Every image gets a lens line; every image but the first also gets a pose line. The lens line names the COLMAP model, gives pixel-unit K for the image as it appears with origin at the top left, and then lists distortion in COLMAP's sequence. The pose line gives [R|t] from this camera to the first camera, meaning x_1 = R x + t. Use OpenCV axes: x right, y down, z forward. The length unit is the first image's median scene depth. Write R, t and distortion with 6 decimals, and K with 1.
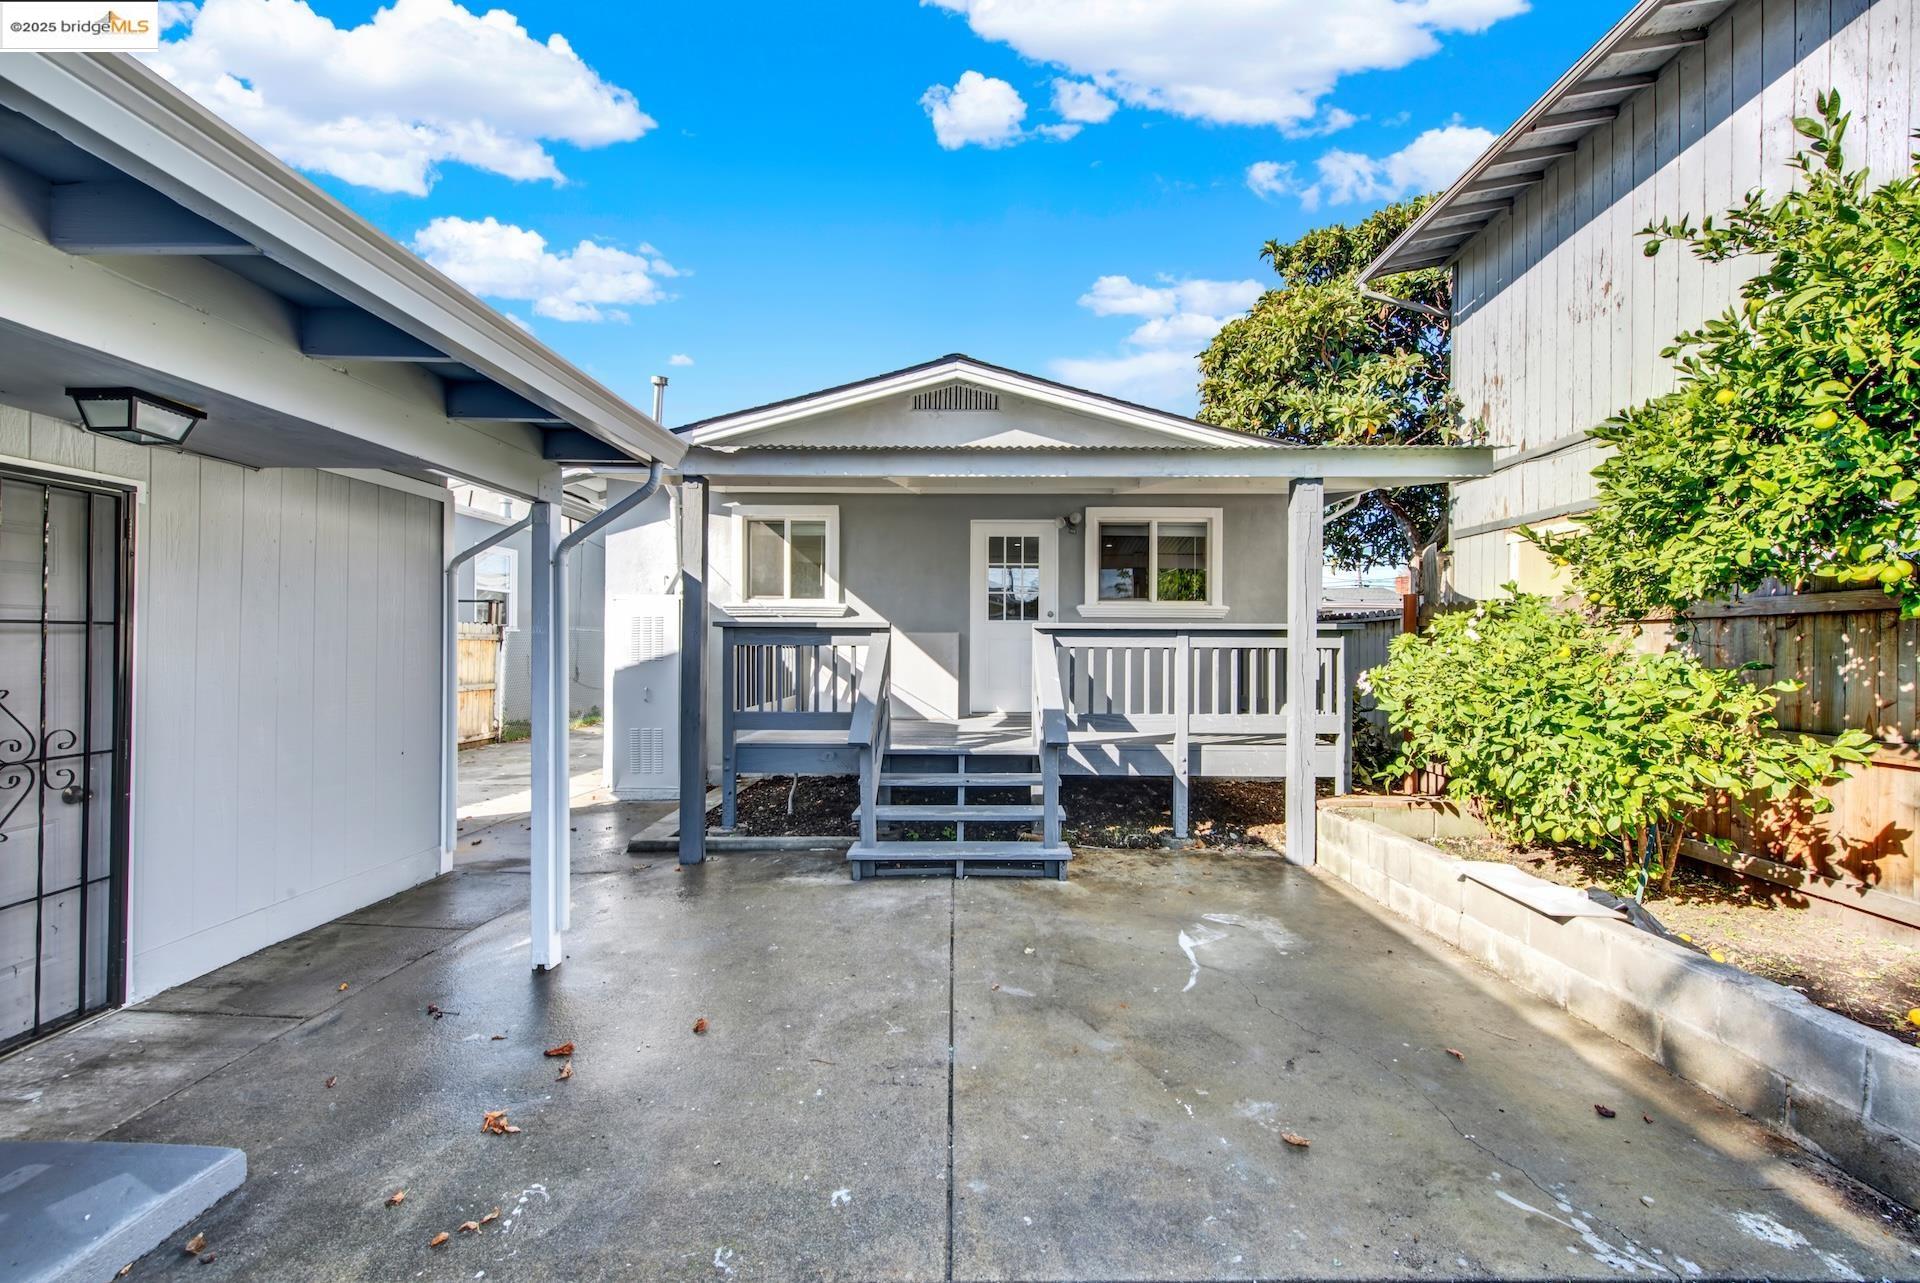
lens RADIAL K [[744.6, 0, 969.2], [0, 744.6, 643.5], [0, 0, 1]] dist [0.008552, -0.004066]
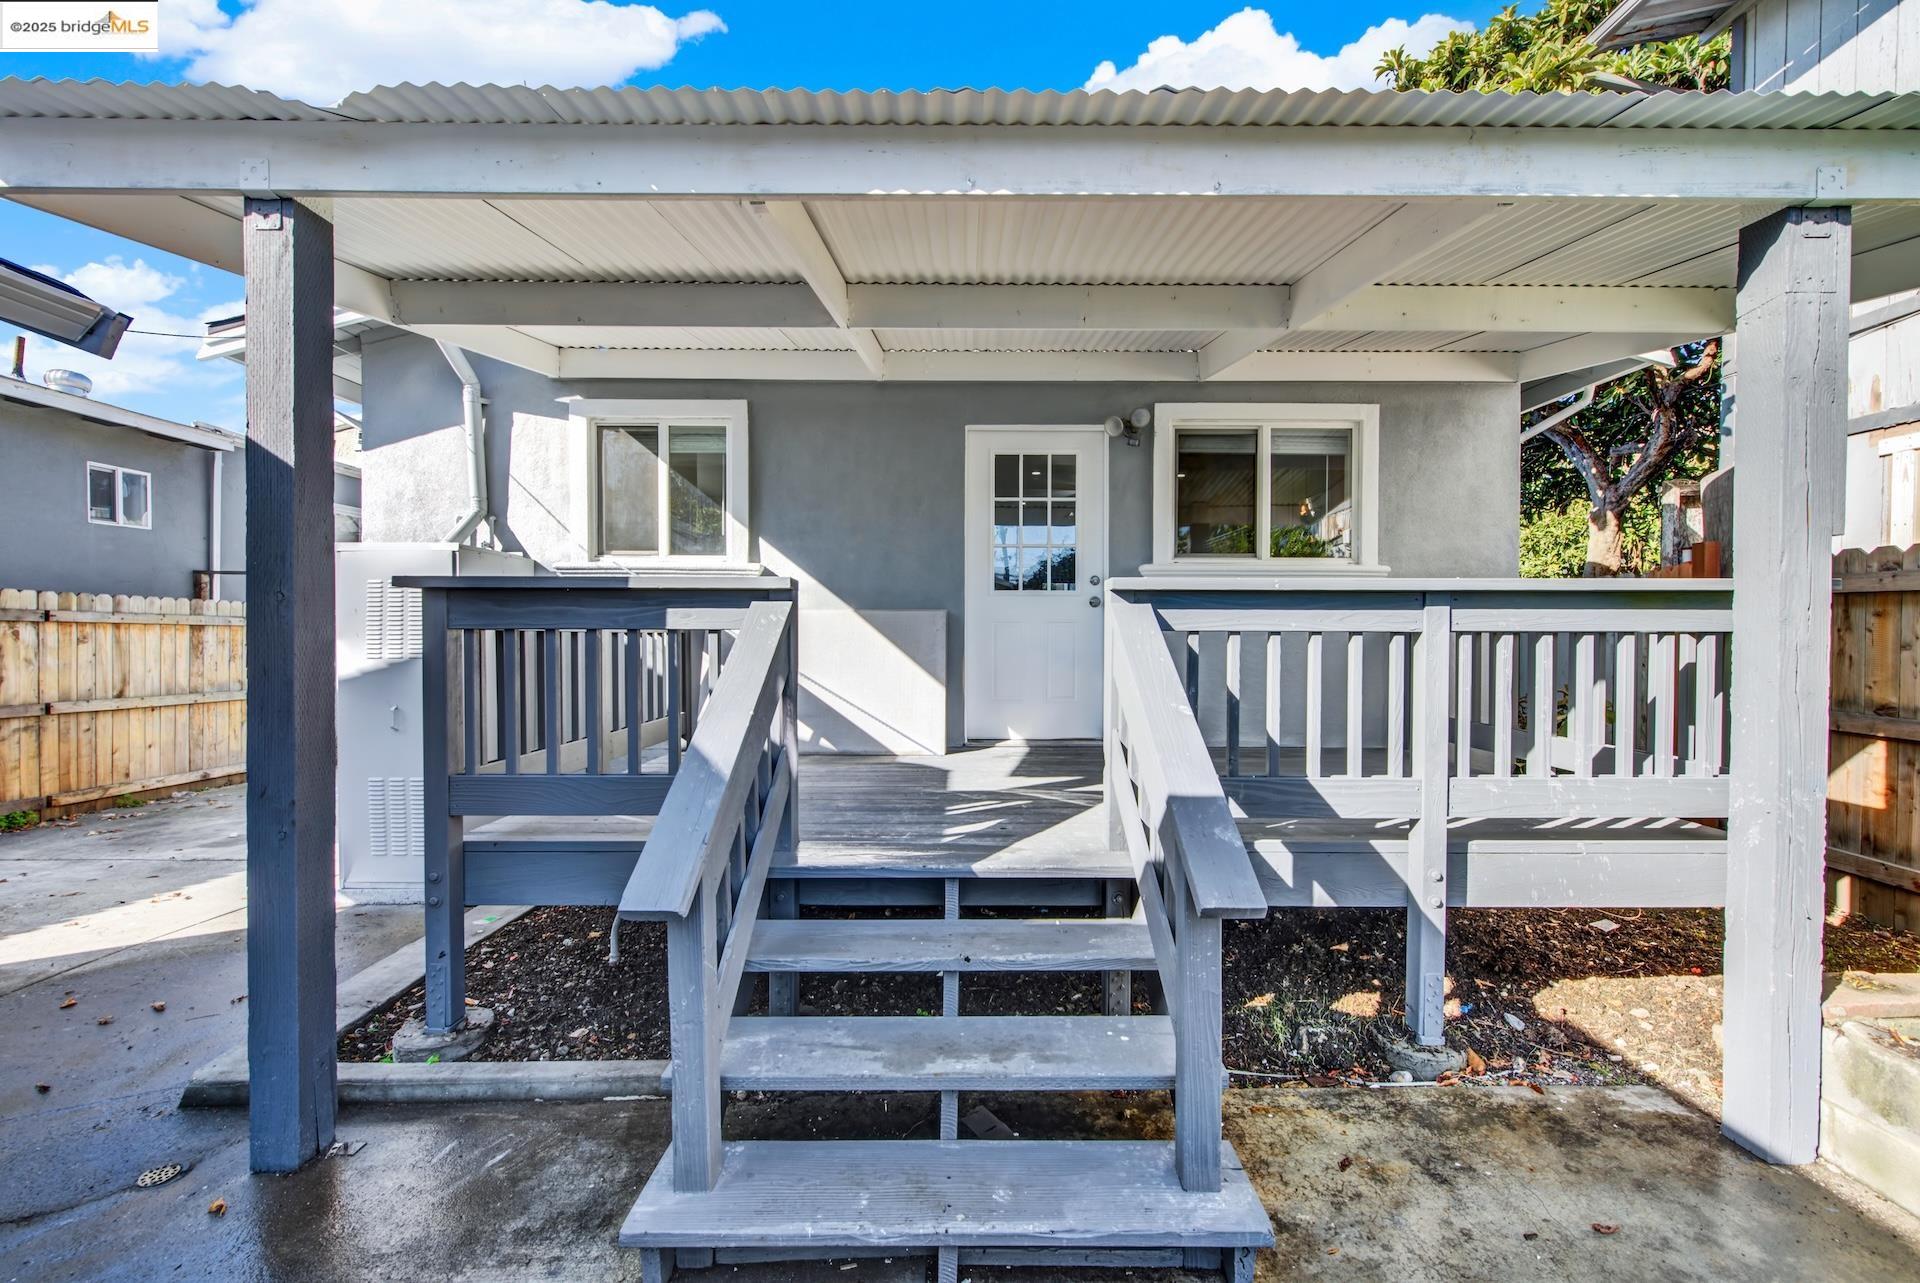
lens RADIAL K [[744.6, 0, 969.2], [0, 744.6, 643.5], [0, 0, 1]] dist [0.008552, -0.004066]
pose [[0.999893, -0.002544, 0.014381, -0.004831], [0.002338, 0.999895, 0.014325, 0.004702], [-0.014416, -0.014290, 0.999794, 0.443139]]
